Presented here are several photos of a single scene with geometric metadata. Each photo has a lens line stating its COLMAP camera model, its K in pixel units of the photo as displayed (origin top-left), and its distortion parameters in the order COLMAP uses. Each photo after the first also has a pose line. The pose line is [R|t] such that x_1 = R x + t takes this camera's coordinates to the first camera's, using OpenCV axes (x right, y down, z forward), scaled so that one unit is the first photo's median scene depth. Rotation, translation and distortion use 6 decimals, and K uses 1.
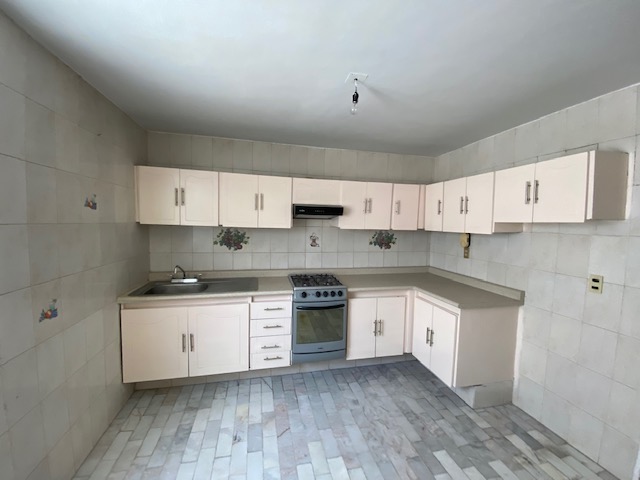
lens RADIAL K [[261.1, 0, 318.8], [0, 261.1, 237.7], [0, 0, 1]] dist [0.000599, -0.012063]
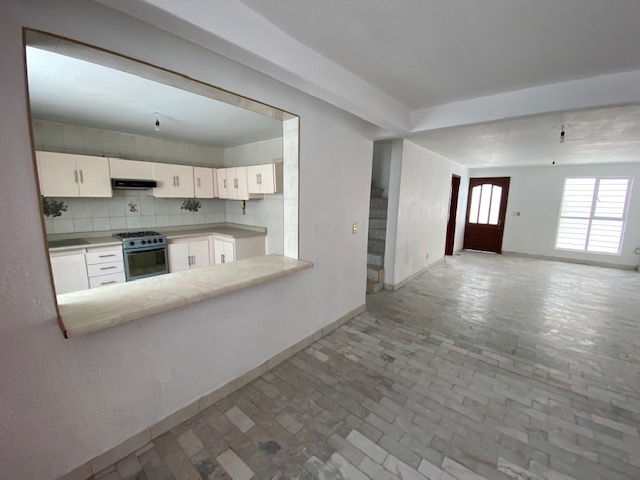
lens RADIAL K [[261.1, 0, 322.7], [0, 261.1, 242.6], [0, 0, 1]] dist [0.000599, -0.012063]
pose [[0.793246, -0.109234, 0.599024, -0.078934], [0.030948, 0.989738, 0.139500, 0.043537], [-0.608115, -0.092119, 0.788486, -0.757262]]
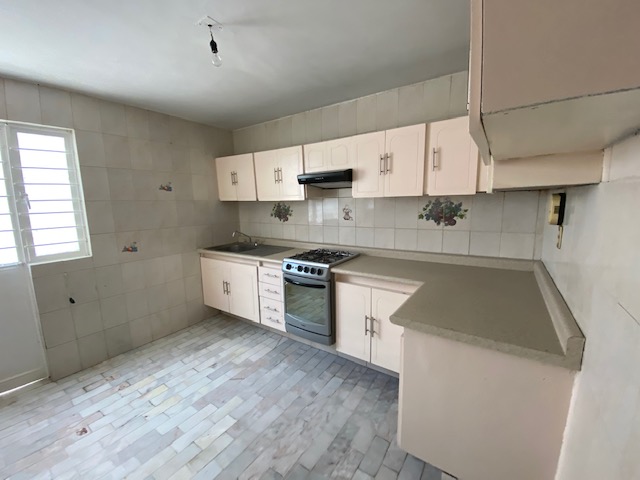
lens RADIAL K [[261.1, 0, 322.6], [0, 261.1, 240.6], [0, 0, 1]] dist [0.000599, -0.012063]
pose [[0.674989, 0.072259, -0.734281, 0.713109], [-0.007206, 0.995791, 0.091369, 0.029010], [0.737792, -0.056382, 0.672669, 0.421807]]
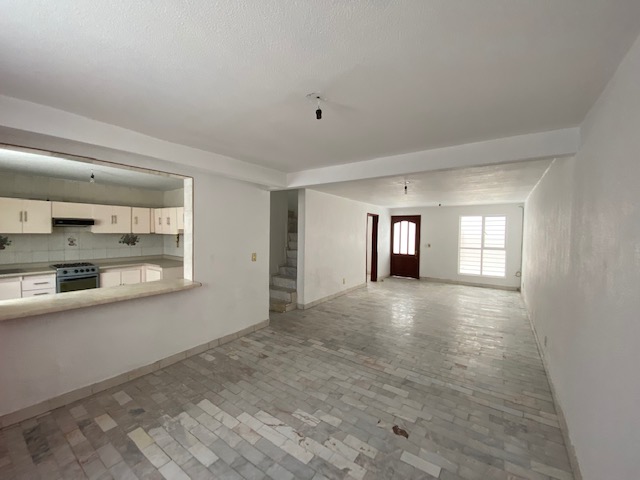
lens RADIAL K [[261.1, 0, 326.0], [0, 261.1, 241.8], [0, 0, 1]] dist [0.000599, -0.012063]
pose [[0.728180, -0.035553, 0.684464, 0.036081], [0.034467, 0.999290, 0.015237, 0.050974], [-0.684519, 0.012496, 0.728888, -1.347962]]
